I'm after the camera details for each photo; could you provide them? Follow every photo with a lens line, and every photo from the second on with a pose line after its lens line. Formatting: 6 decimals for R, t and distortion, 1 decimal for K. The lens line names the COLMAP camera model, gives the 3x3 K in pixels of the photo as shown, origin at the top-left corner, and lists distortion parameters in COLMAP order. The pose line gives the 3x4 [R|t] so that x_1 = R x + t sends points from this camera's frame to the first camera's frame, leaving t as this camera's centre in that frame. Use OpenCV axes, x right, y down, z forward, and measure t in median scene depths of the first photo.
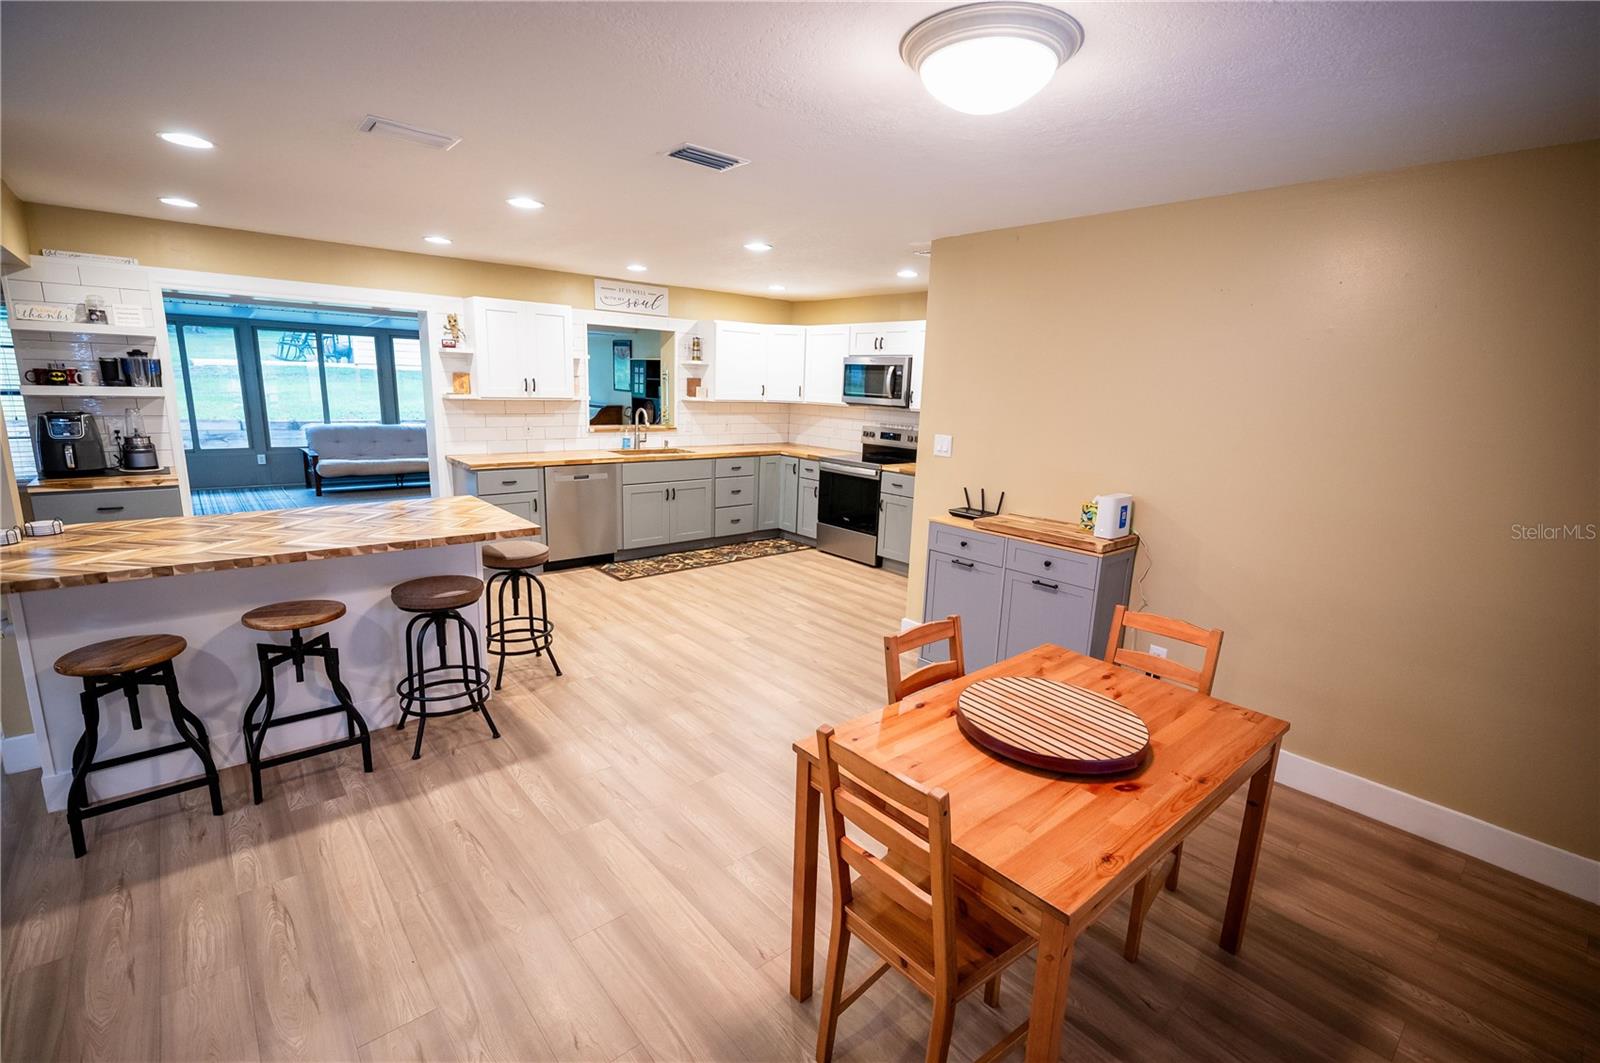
lens RADIAL K [[709.3, 0, 803.9], [0, 709.3, 532.9], [0, 0, 1]] dist [-0.015031, -0.000258]
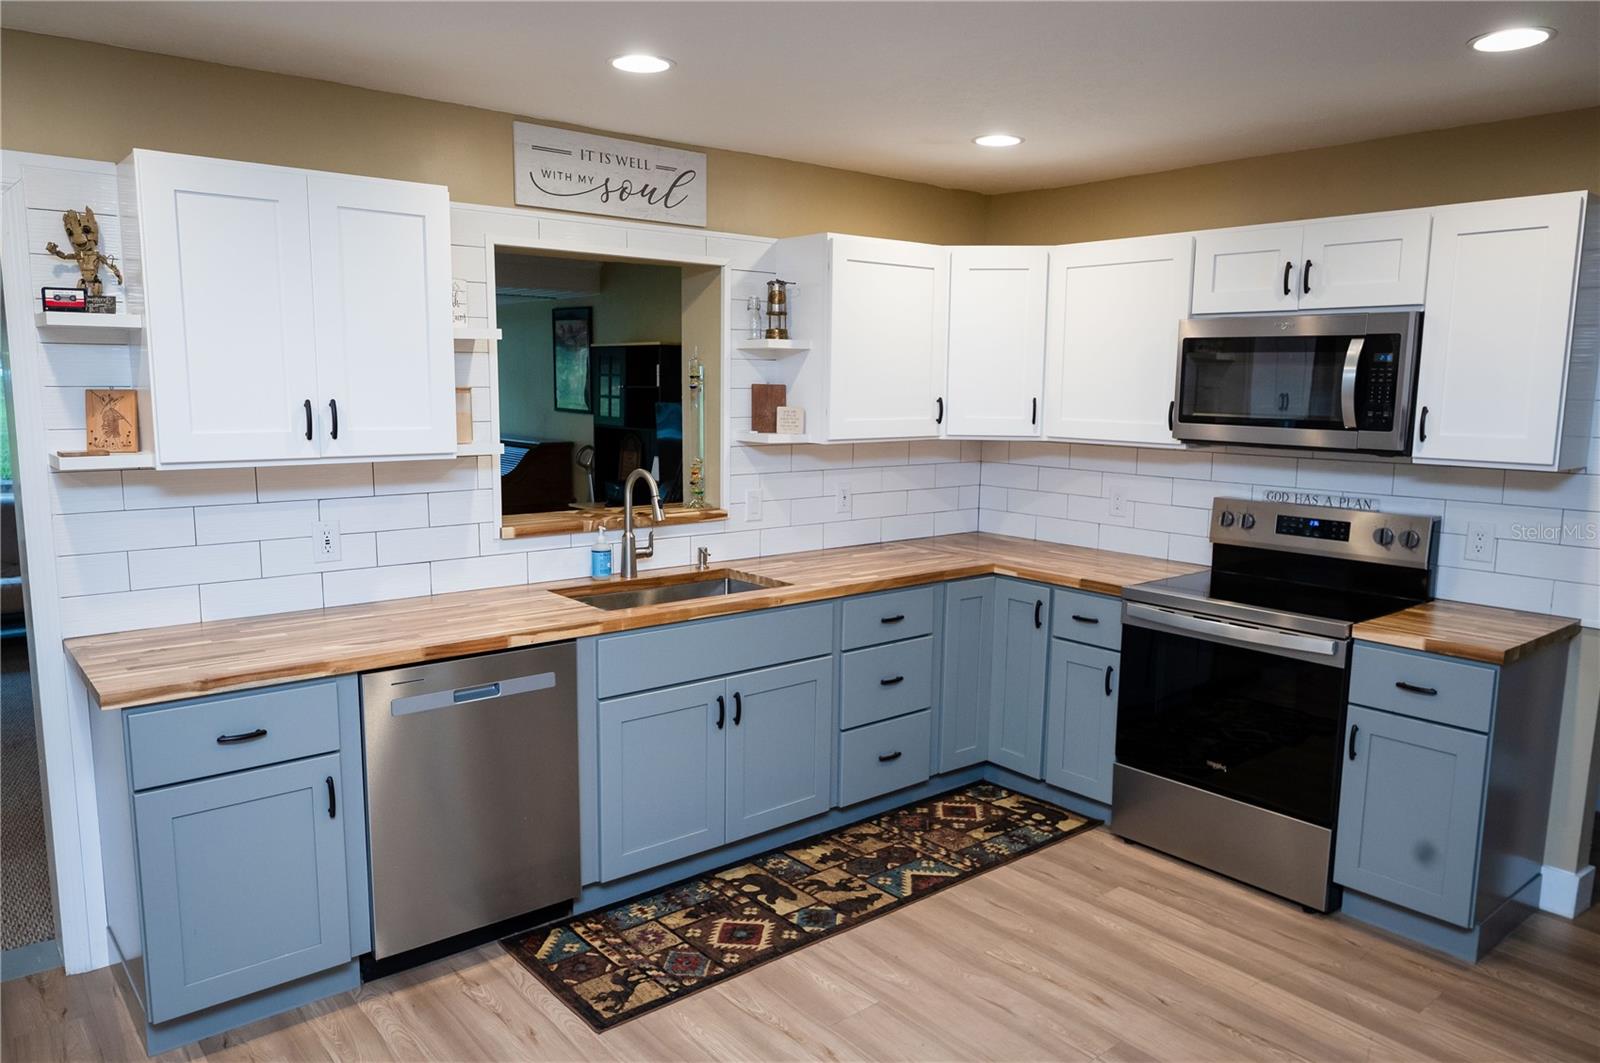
lens RADIAL K [[1075.4, 0, 798.9], [0, 1075.4, 536.5], [0, 0, 1]] dist [0.001593, -0.001257]
pose [[0.999386, -0.020194, -0.028637, -0.129160], [0.018260, 0.997636, -0.066246, -0.099839], [0.029907, 0.065682, 0.997392, 0.434710]]
